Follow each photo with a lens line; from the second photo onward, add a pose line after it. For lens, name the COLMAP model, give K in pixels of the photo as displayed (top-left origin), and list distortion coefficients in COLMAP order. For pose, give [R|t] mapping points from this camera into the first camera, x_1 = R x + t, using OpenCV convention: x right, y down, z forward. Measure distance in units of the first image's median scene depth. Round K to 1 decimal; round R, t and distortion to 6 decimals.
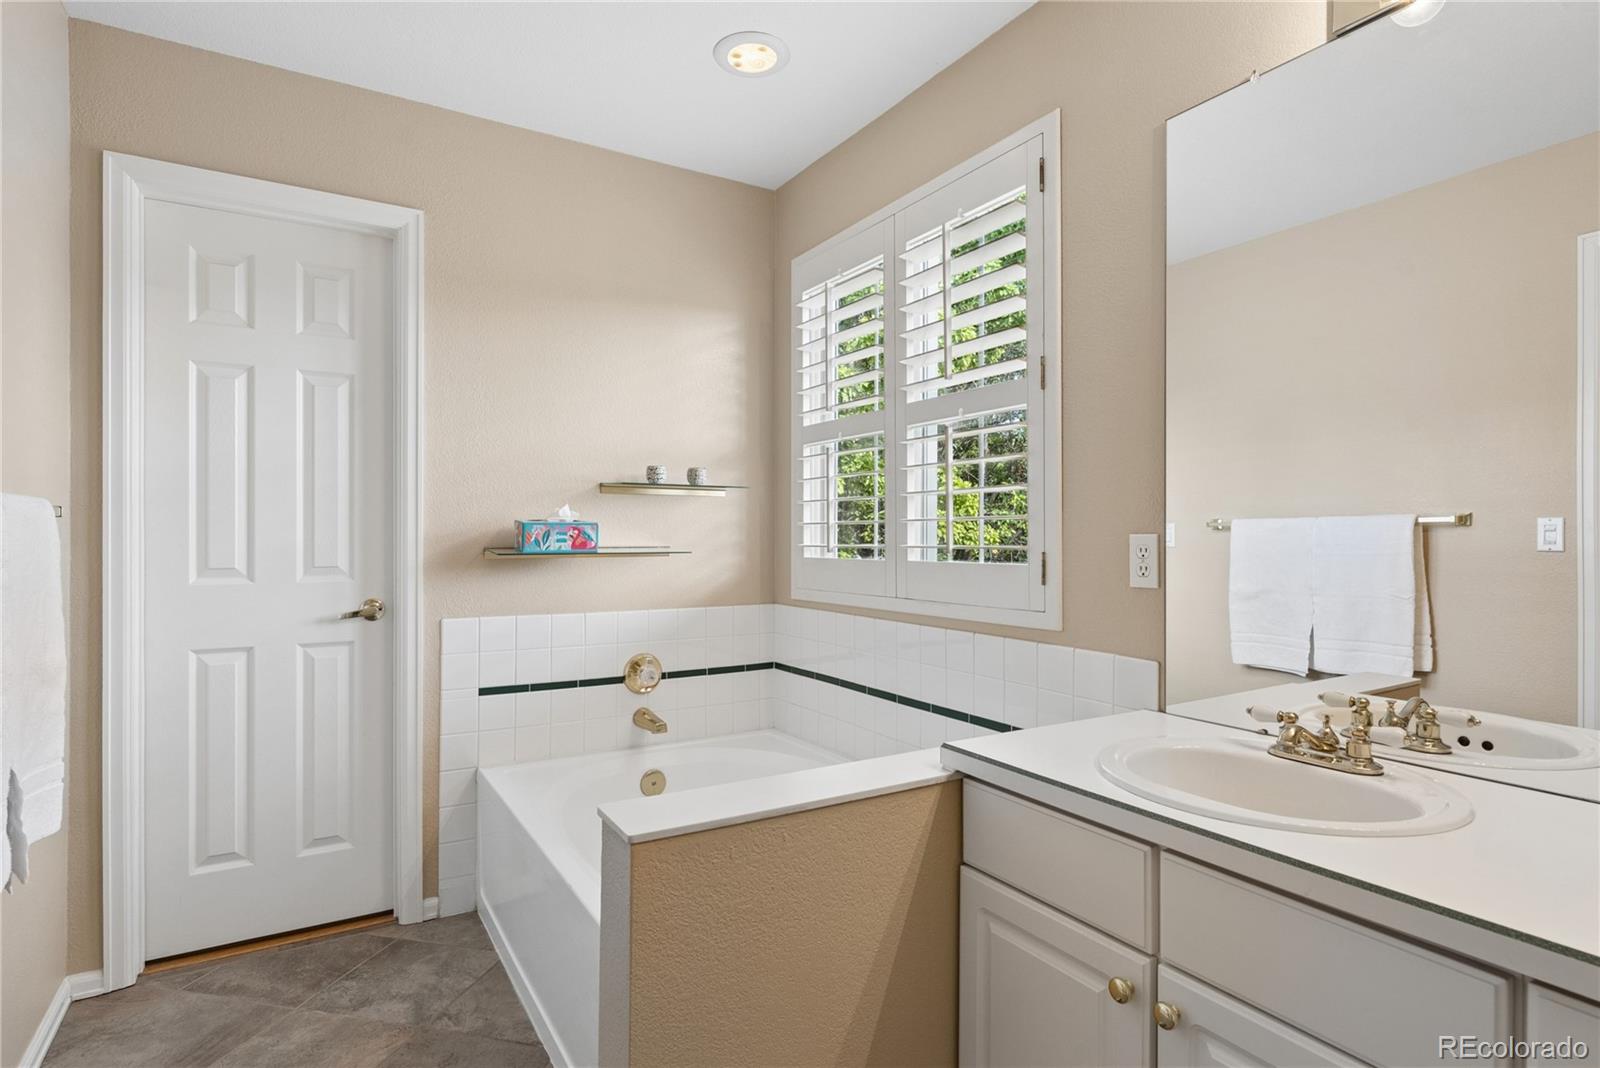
lens RADIAL K [[832.9, 0, 800.7], [0, 832.9, 532.3], [0, 0, 1]] dist [0.000937, 0.000046]
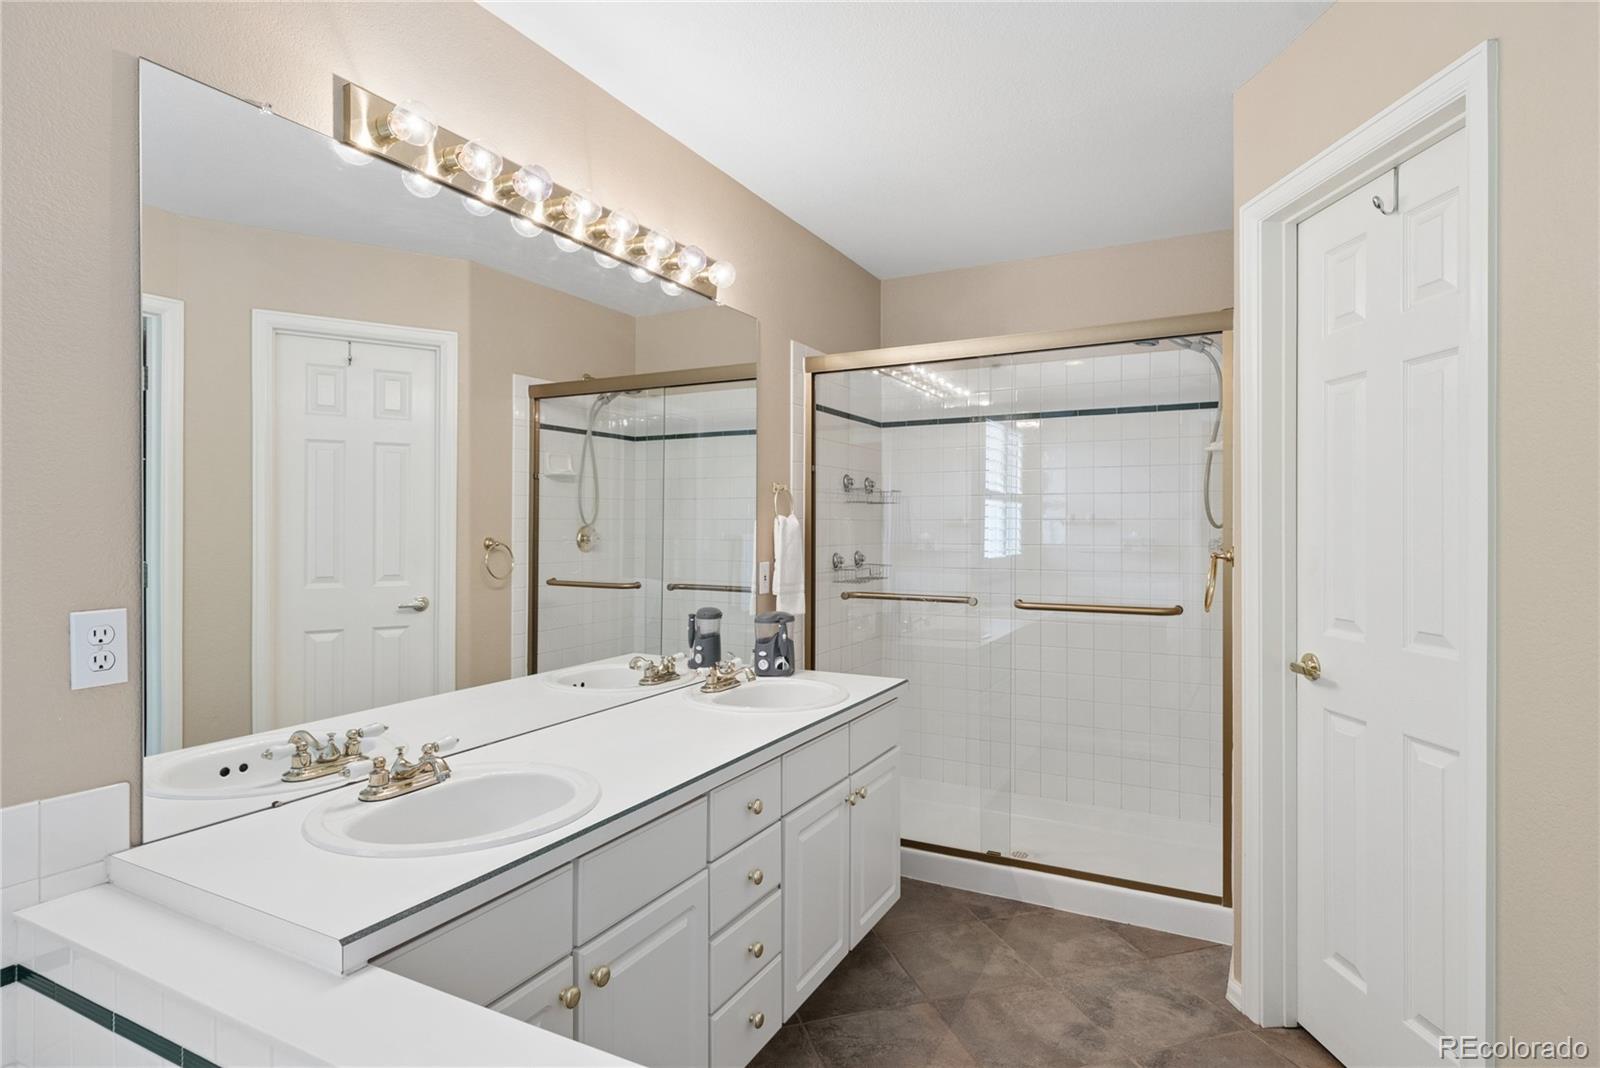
lens RADIAL K [[832.9, 0, 801.6], [0, 832.9, 531.4], [0, 0, 1]] dist [0.000937, 0.000046]
pose [[-0.522260, -0.003384, 0.852779, -0.501443], [-0.000266, 0.999993, 0.003805, -0.067660], [-0.852786, 0.001761, -0.522257, 0.865471]]
